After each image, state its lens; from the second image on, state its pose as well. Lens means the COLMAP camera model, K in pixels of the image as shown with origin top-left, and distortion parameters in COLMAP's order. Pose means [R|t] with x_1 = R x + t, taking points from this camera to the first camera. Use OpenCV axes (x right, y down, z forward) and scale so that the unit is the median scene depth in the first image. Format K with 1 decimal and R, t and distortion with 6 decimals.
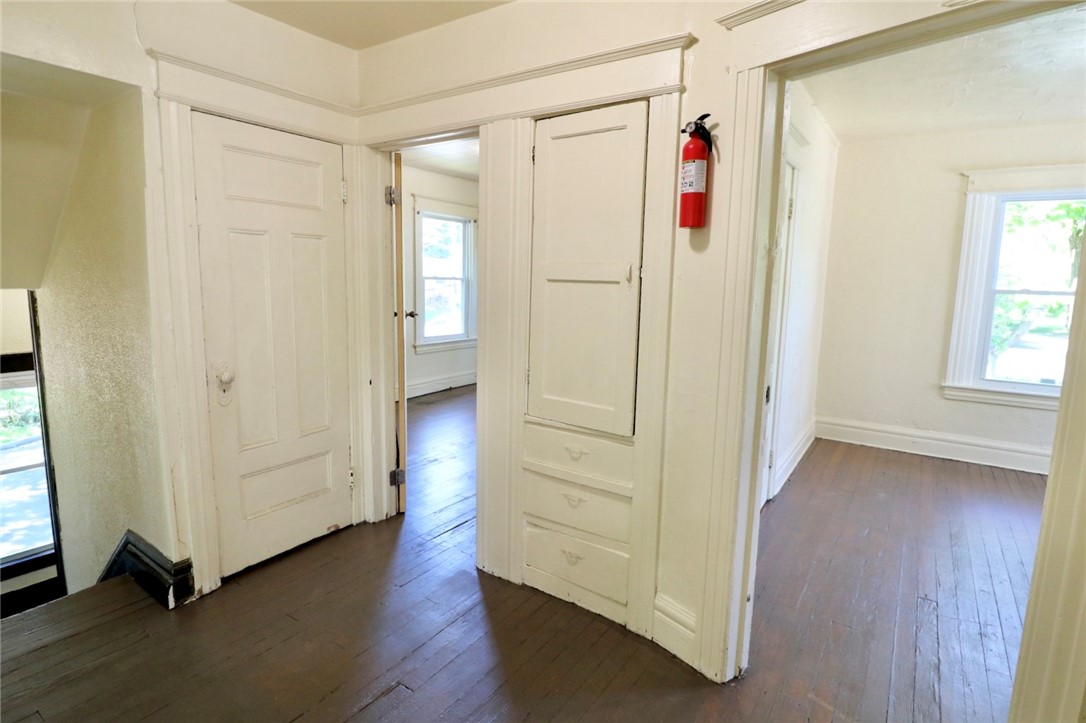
lens RADIAL K [[560.8, 0, 542.3], [0, 560.8, 351.5], [0, 0, 1]] dist [-0.001374, -0.000698]
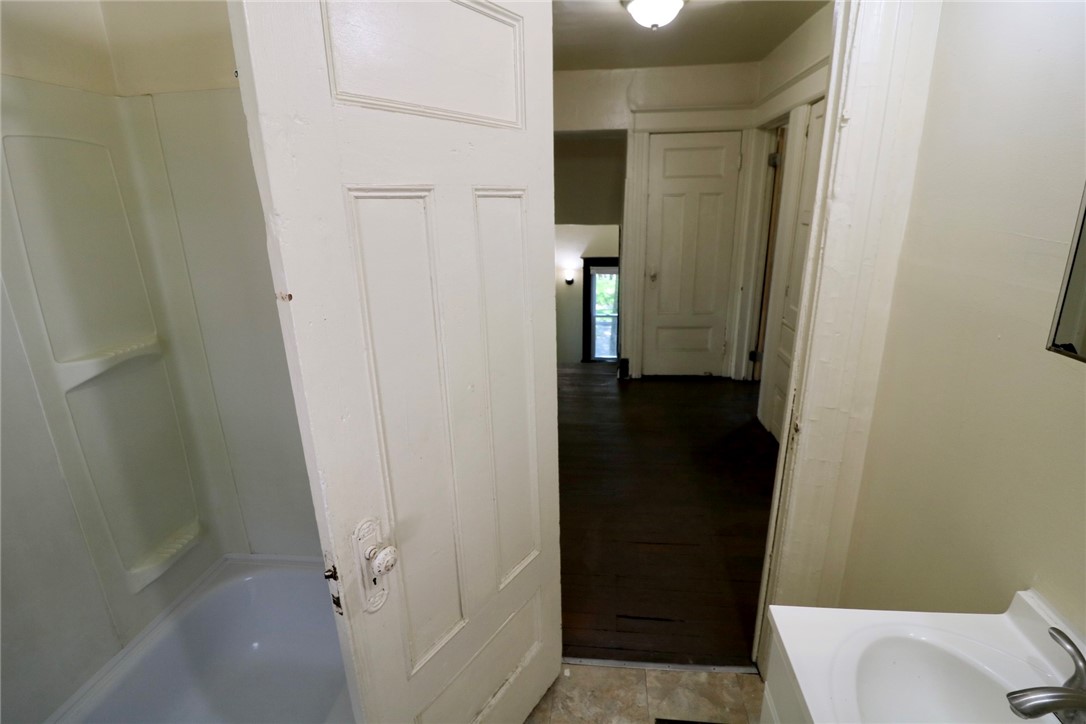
lens RADIAL K [[500.3, 0, 549.3], [0, 500.3, 355.1], [0, 0, 1]] dist [0.001858, -0.013289]
pose [[0.480594, 0.221486, -0.848512, 0.714999], [-0.091251, 0.974958, 0.202808, 0.002819], [0.872182, -0.020041, 0.488770, -0.151820]]
